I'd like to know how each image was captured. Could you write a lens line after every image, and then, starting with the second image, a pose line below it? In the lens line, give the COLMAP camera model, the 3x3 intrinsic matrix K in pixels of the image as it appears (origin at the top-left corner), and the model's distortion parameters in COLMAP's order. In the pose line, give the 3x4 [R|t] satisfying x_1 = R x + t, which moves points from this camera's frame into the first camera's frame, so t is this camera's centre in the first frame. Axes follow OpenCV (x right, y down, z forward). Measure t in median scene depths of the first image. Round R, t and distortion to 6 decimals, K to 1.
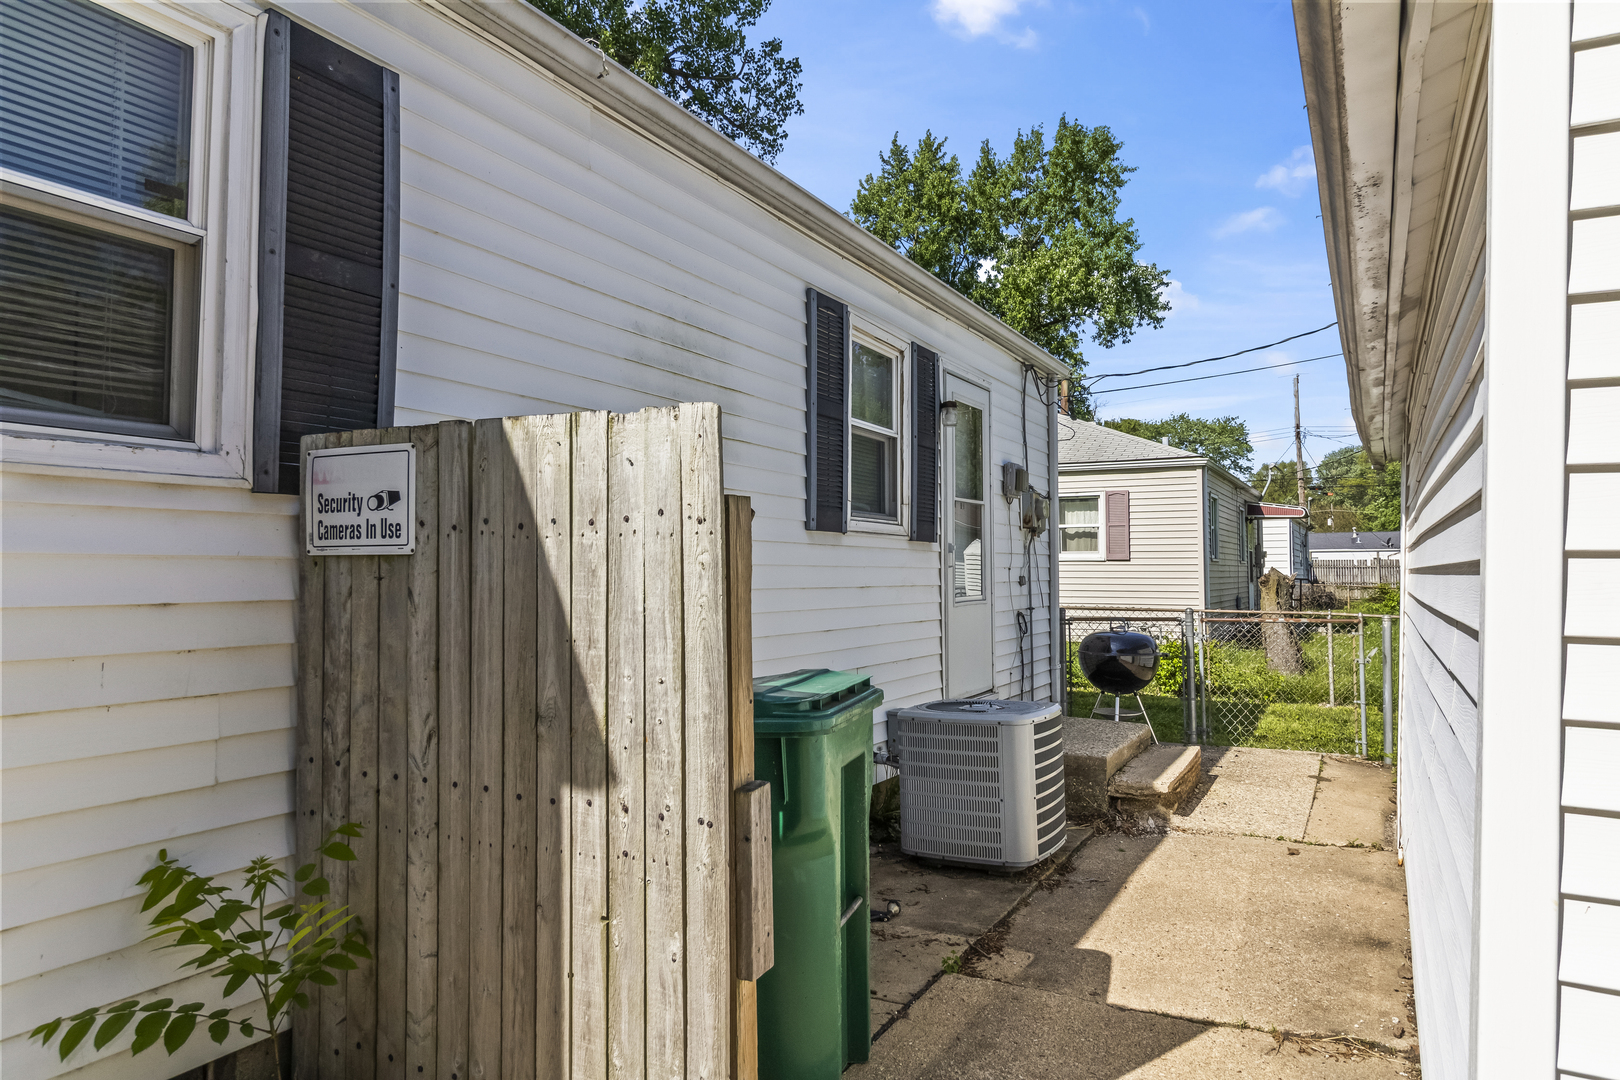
lens RADIAL K [[1042.3, 0, 809.9], [0, 1042.3, 571.8], [0, 0, 1]] dist [0.019048, 0.000287]
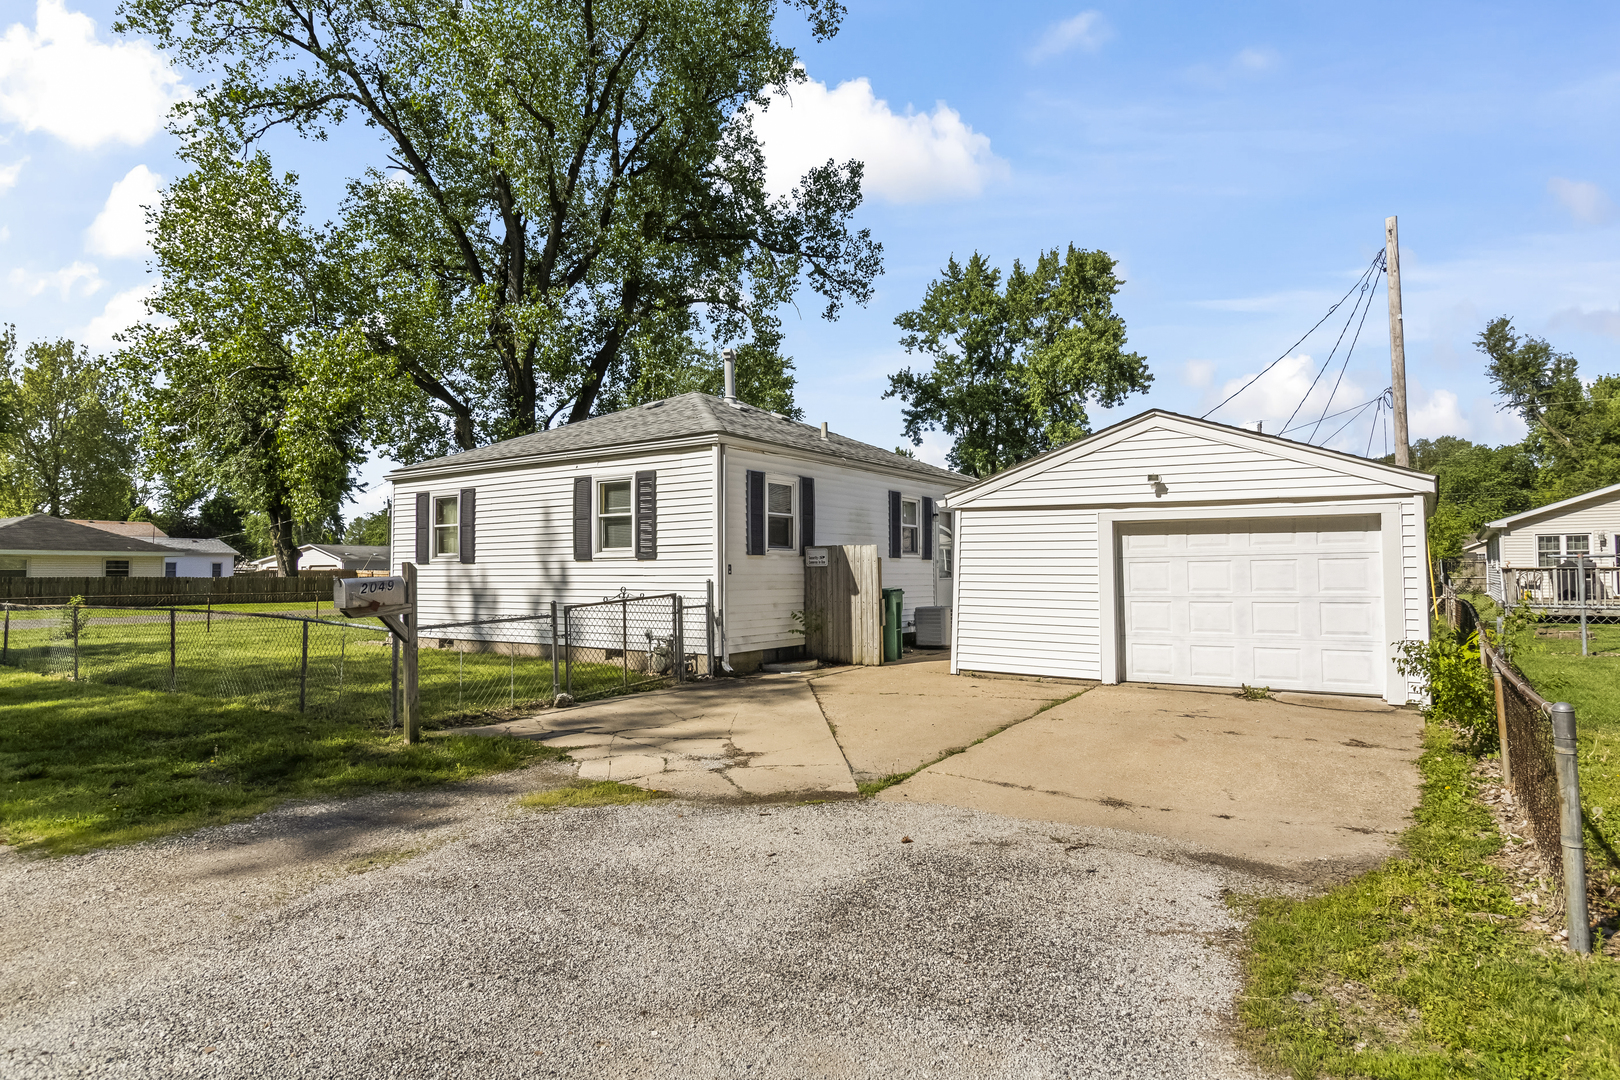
lens RADIAL K [[883.6, 0, 810.0], [0, 883.6, 540.0], [0, 0, 1]] dist [-0.001251, -0.000766]
pose [[0.995492, -0.012724, -0.093988, 0.001128], [0.009055, 0.999184, -0.039369, 0.001755], [0.094412, 0.038340, 0.994795, -0.222095]]
